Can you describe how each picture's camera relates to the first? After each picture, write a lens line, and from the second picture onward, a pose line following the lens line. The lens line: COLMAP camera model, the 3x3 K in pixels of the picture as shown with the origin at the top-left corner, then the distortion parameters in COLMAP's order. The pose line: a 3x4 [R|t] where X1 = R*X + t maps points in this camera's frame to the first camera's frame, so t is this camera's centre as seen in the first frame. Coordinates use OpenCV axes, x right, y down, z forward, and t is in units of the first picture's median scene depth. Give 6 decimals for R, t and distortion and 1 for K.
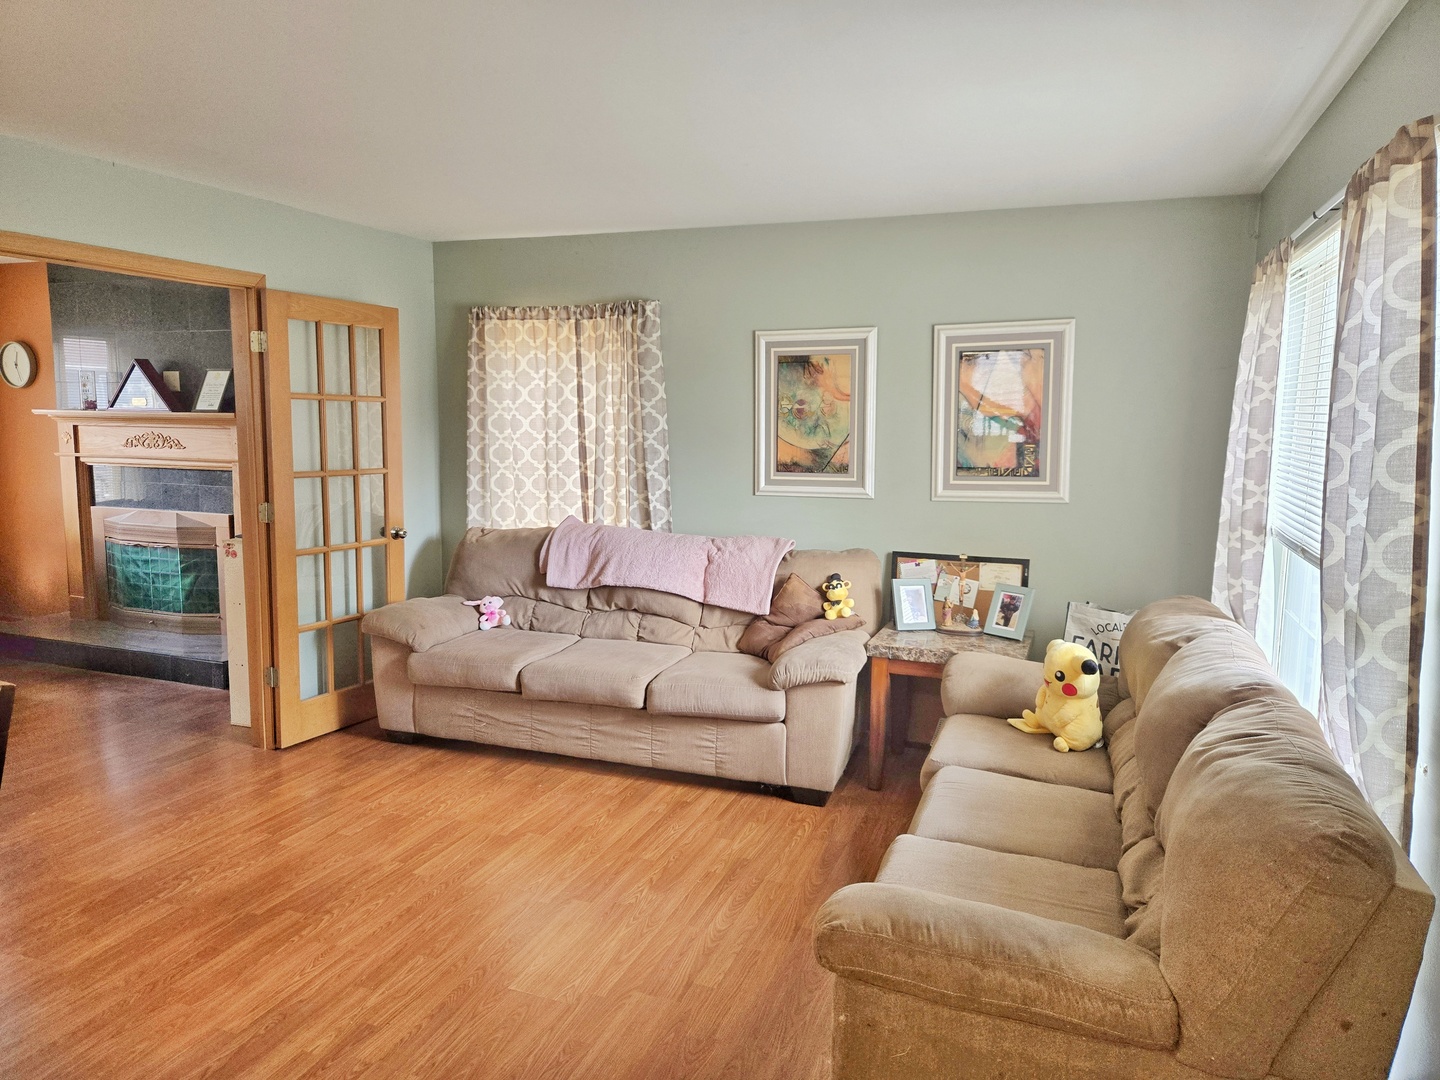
lens RADIAL K [[974.5, 0, 720.0], [0, 974.5, 540.0], [0, 0, 1]] dist [0.076335, -0.068060]
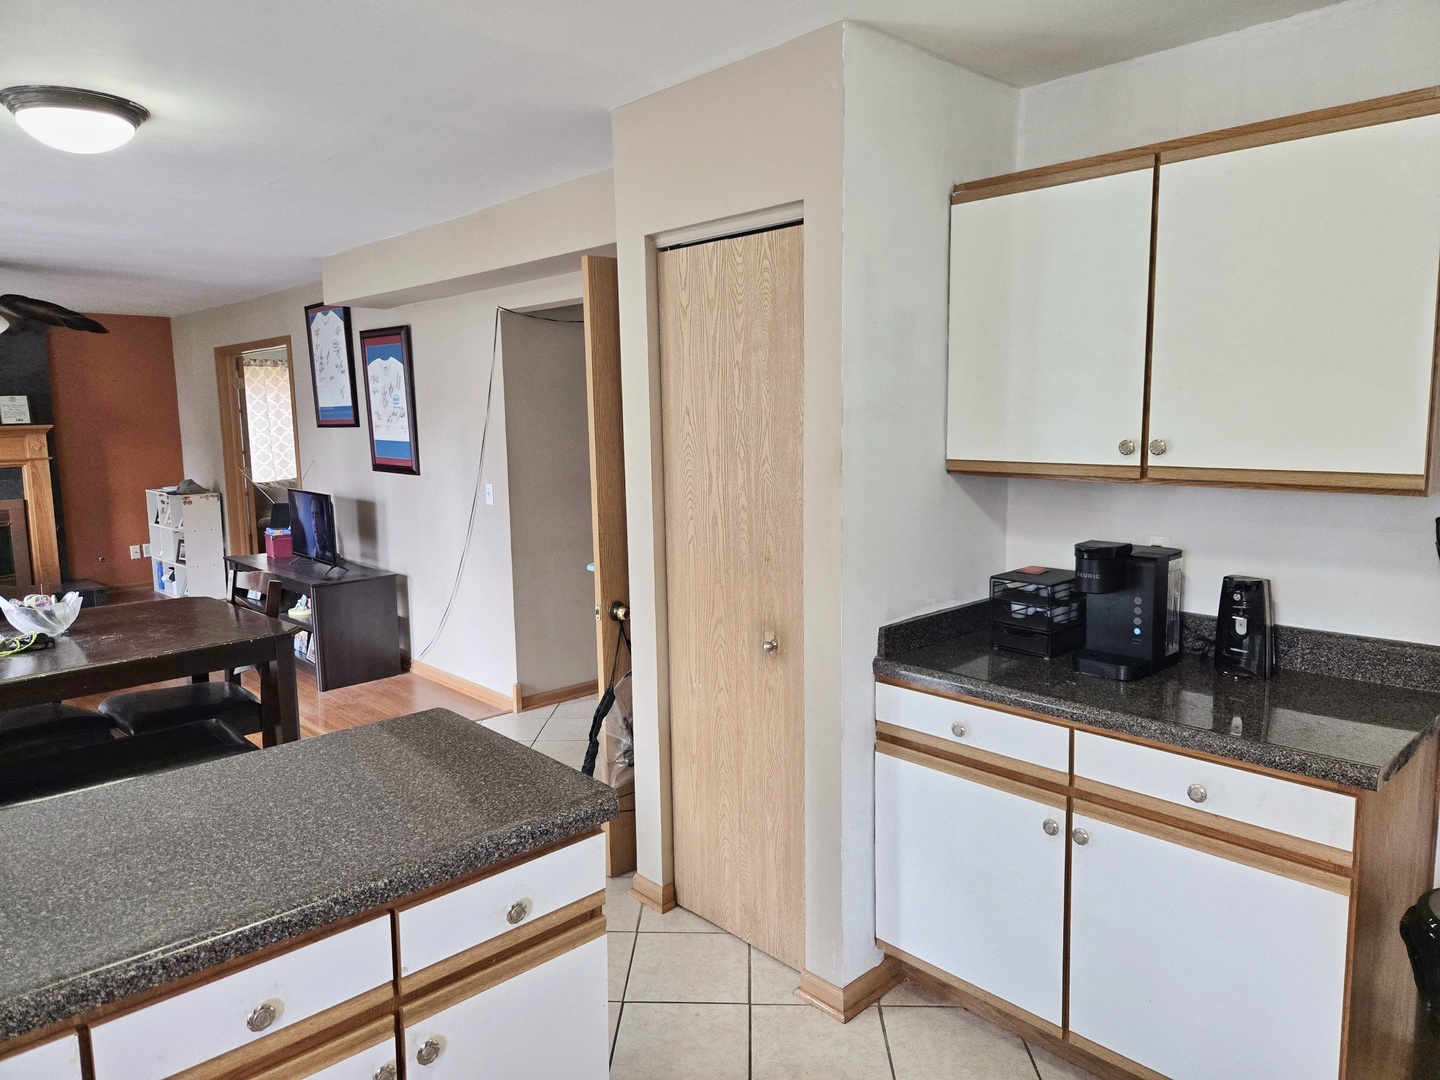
lens RADIAL K [[979.9, 0, 720.7], [0, 979.9, 533.0], [0, 0, 1]] dist [0.067309, -0.062902]
pose [[0.442001, -0.130125, 0.887526, -1.367492], [0.146805, 0.986575, 0.071537, 0.067730], [-0.884920, 0.098674, 0.455170, -0.514875]]
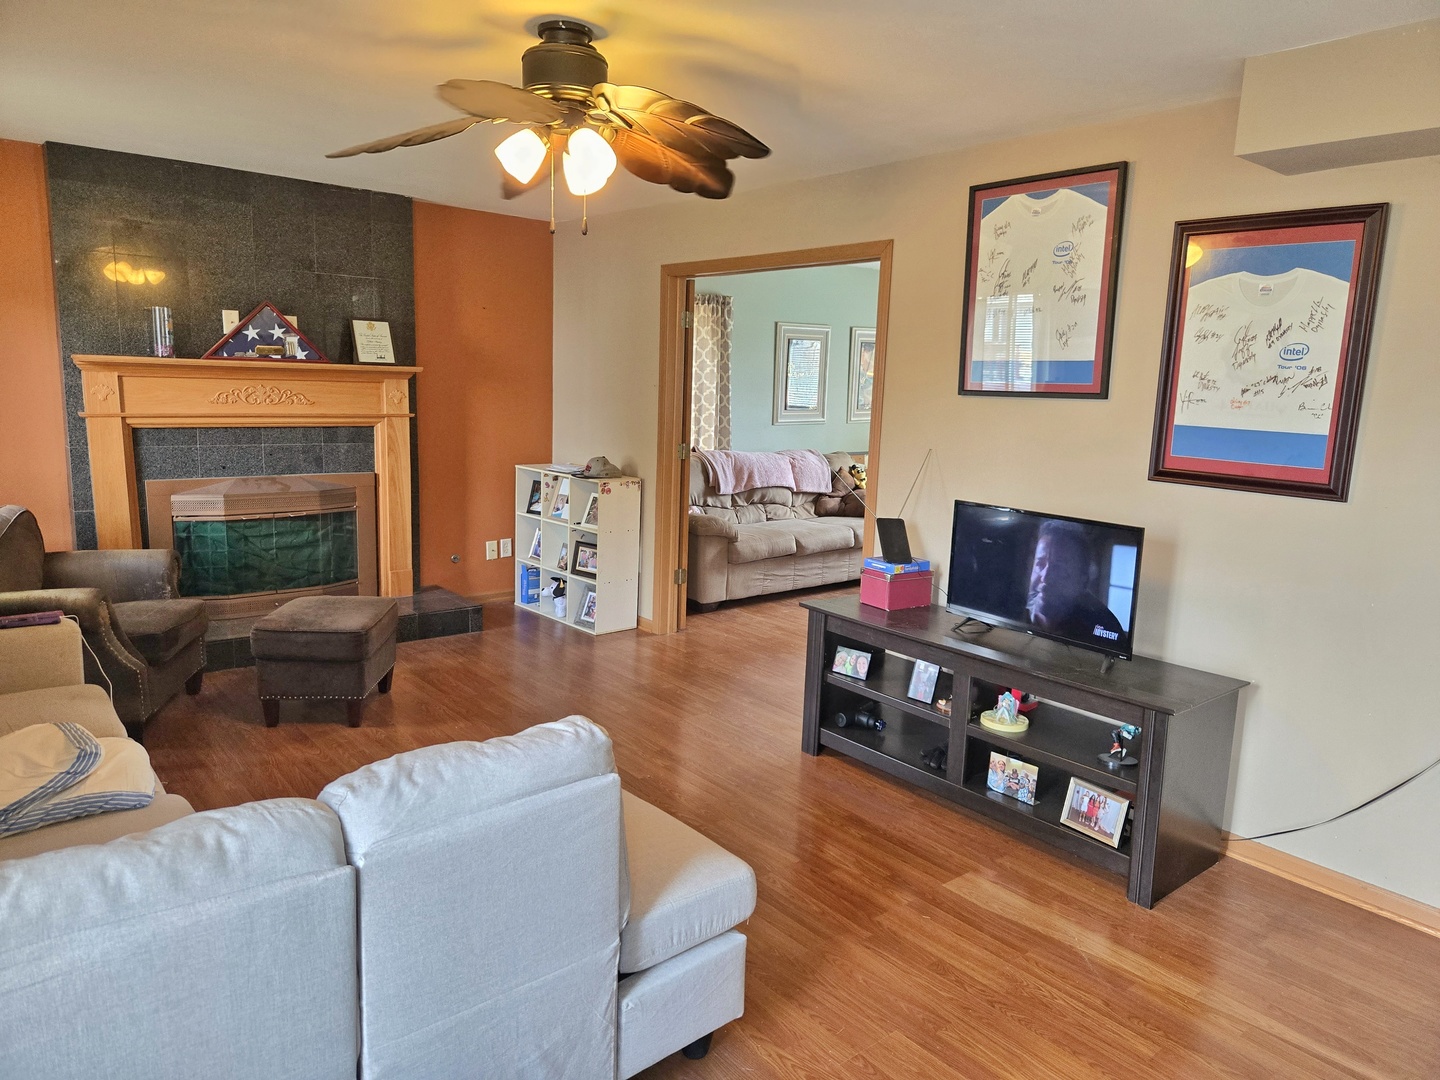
lens RADIAL K [[974.5, 0, 720.0], [0, 974.5, 540.0], [0, 0, 1]] dist [0.076335, -0.068060]
pose [[0.492961, -0.136917, 0.859211, -1.212085], [0.092779, 0.990182, 0.104557, -0.030085], [-0.865090, 0.028174, 0.500824, 0.243100]]
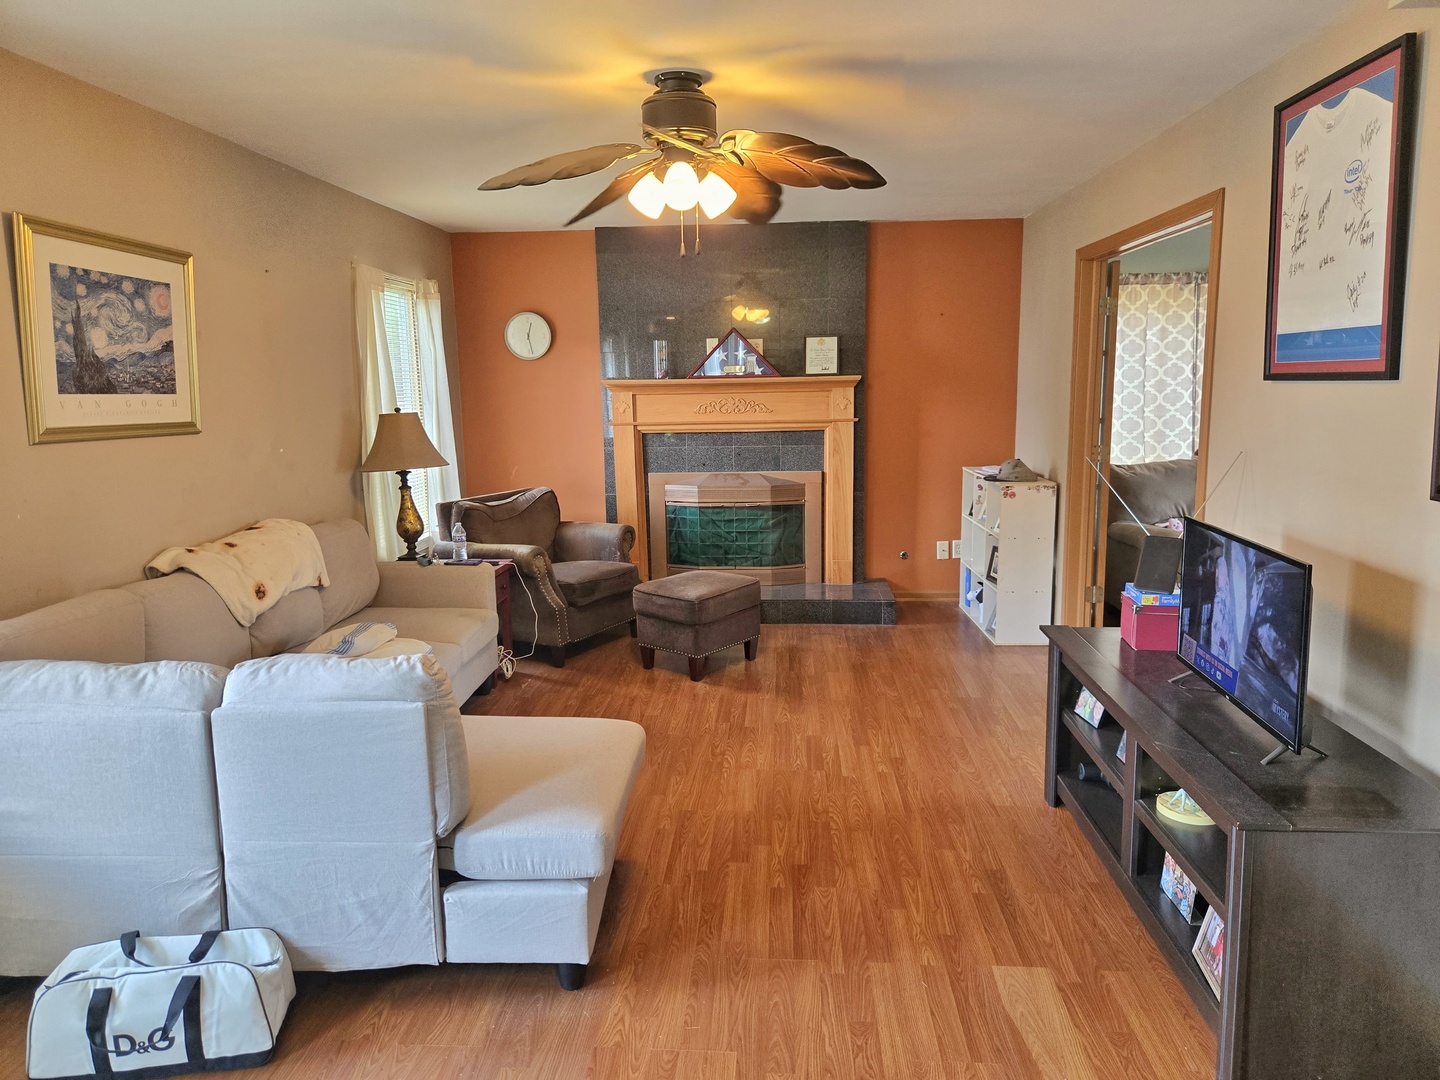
lens RADIAL K [[970.8, 0, 718.9], [0, 970.8, 525.6], [0, 0, 1]] dist [0.067932, -0.060216]
pose [[0.956491, -0.069009, 0.283485, -0.949698], [0.065580, 0.997614, 0.021579, 0.004098], [-0.284298, -0.002049, 0.958734, 0.014157]]
